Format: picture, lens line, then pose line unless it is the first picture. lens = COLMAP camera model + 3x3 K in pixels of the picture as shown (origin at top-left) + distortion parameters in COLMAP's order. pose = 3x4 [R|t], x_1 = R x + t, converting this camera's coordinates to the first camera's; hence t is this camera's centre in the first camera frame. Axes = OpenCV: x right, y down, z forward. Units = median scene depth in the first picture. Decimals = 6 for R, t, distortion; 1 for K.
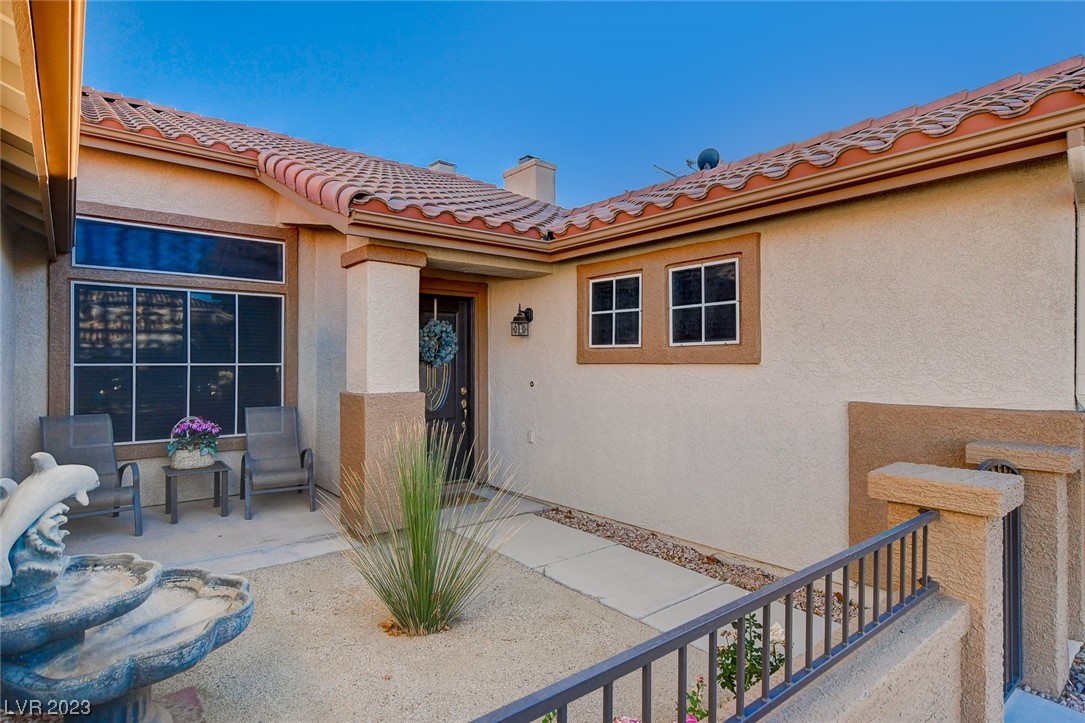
lens RADIAL K [[586.8, 0, 543.1], [0, 586.8, 358.7], [0, 0, 1]] dist [-0.014550, 0.001321]
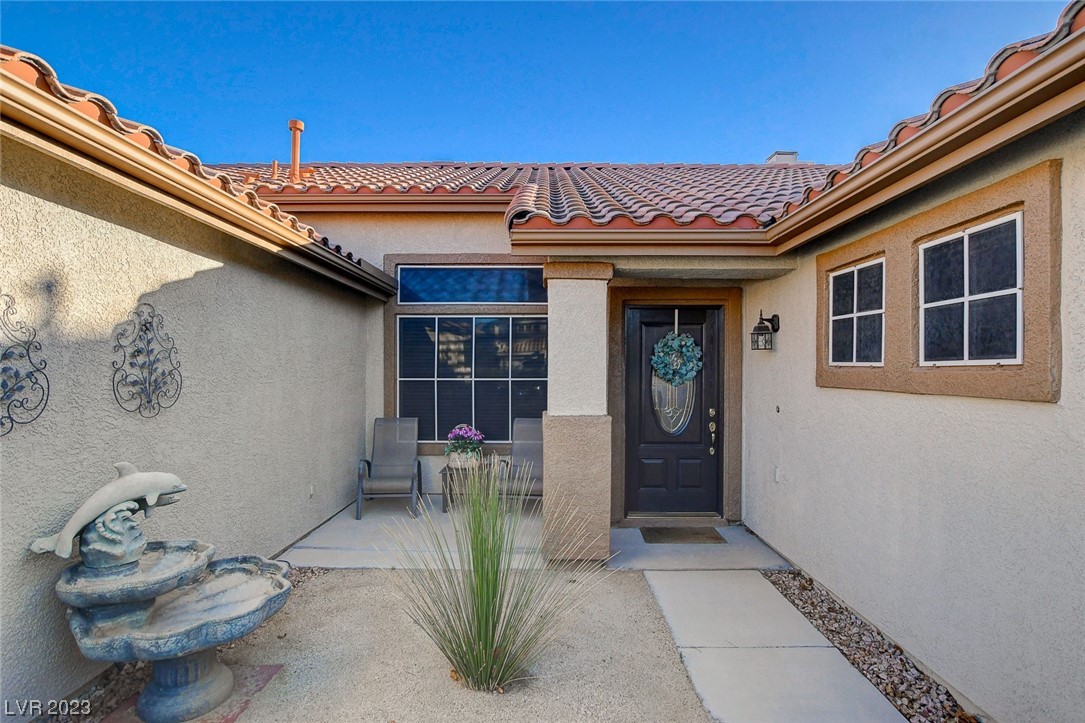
lens RADIAL K [[563.1, 0, 541.7], [0, 563.1, 372.0], [0, 0, 1]] dist [-0.023477, -0.000188]
pose [[0.764412, 0.005785, -0.644702, 0.268416], [0.003983, 0.999898, 0.013695, -0.022983], [0.644716, -0.013036, 0.764311, 0.246444]]
